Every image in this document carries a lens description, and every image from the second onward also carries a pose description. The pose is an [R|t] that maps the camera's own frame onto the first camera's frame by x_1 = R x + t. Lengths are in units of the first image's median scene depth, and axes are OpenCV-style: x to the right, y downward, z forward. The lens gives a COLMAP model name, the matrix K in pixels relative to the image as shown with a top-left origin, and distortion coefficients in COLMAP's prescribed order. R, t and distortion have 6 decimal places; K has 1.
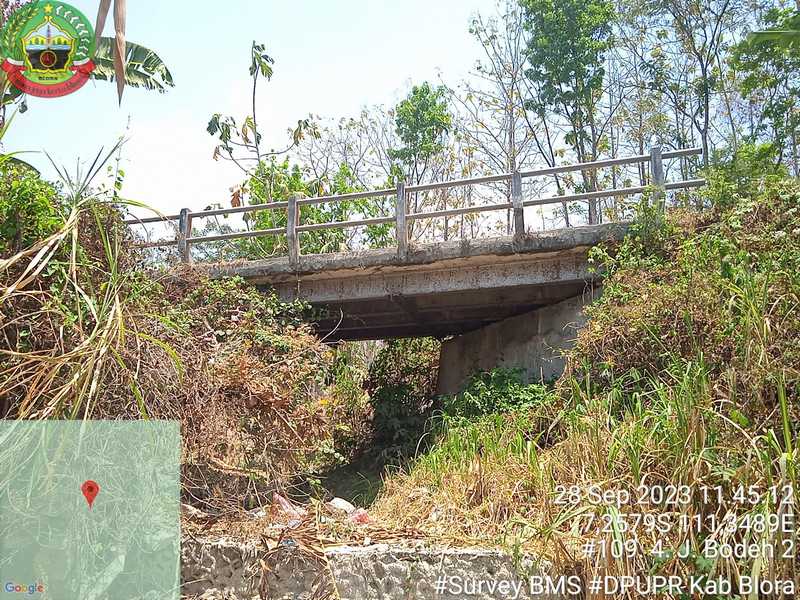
lens RADIAL K [[615.4, 0, 400.0], [0, 615.4, 300.0], [0, 0, 1]] dist [-0.005417, -0.001163]
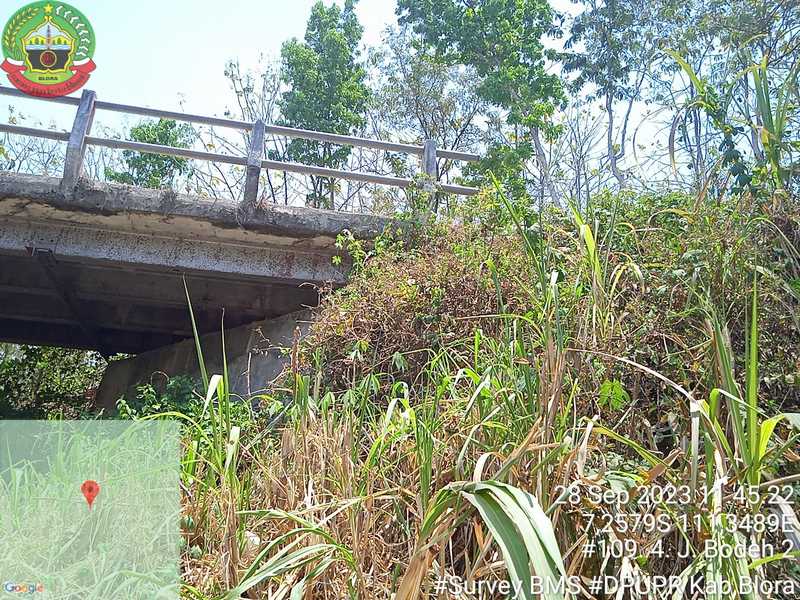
lens RADIAL K [[659.9, 0, 401.1], [0, 659.9, 302.4], [0, 0, 1]] dist [0.049908, -0.049554]
pose [[0.885297, 0.204577, 0.417610, 0.046124], [-0.159588, 0.977153, -0.140369, 0.084444], [-0.436785, 0.057623, 0.897718, 0.204339]]
